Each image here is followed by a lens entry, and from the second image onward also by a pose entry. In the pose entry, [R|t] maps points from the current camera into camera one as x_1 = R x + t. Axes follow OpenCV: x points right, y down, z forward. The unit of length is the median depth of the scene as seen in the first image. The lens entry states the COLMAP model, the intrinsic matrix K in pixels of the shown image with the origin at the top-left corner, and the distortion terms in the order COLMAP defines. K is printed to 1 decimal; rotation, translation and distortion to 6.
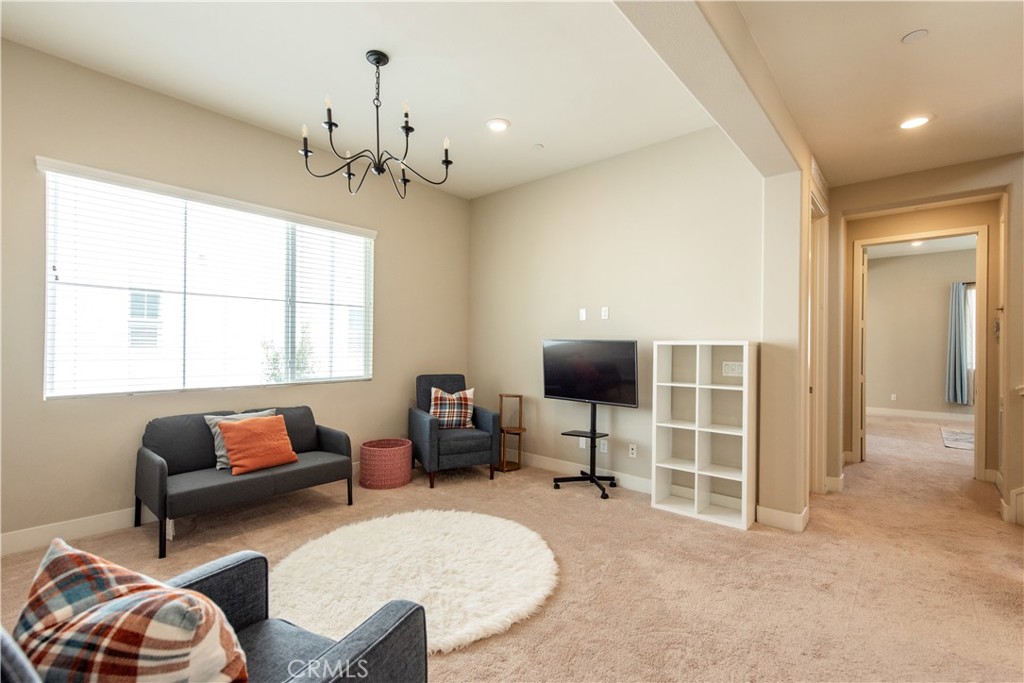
lens RADIAL K [[460.8, 0, 513.4], [0, 460.8, 345.1], [0, 0, 1]] dist [-0.001021, -0.000727]
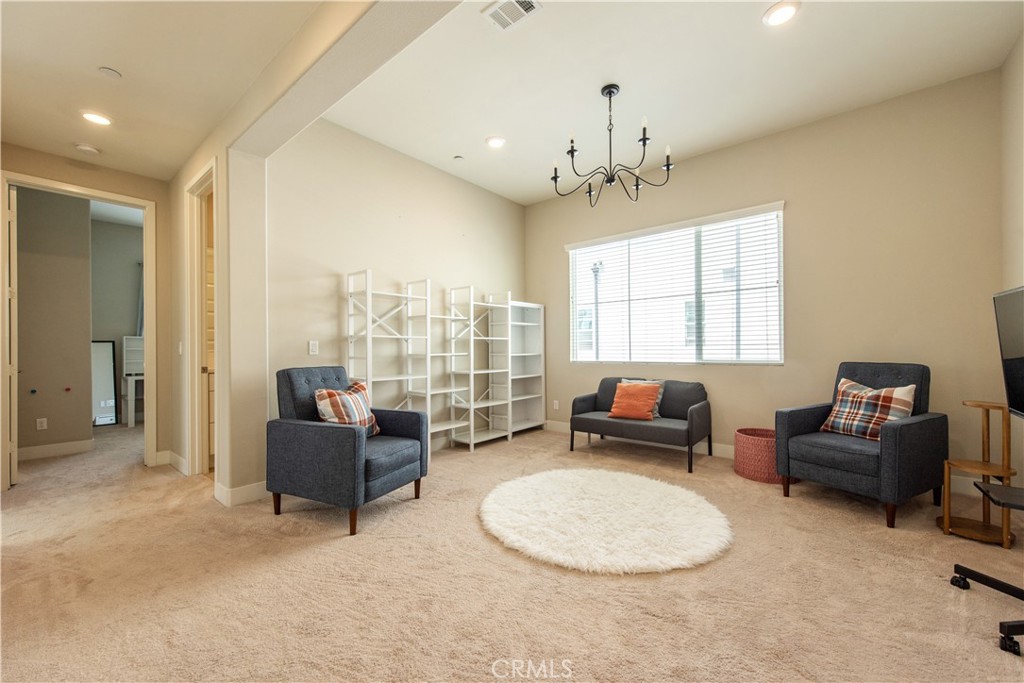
lens RADIAL K [[405.5, 0, 513.3], [0, 405.5, 346.6], [0, 0, 1]] dist [0.014474, -0.001052]
pose [[0.010904, -0.011725, -0.999872, 0.581650], [0.009760, 0.999885, -0.011619, 0.051032], [0.999893, -0.009632, 0.011017, 0.541630]]
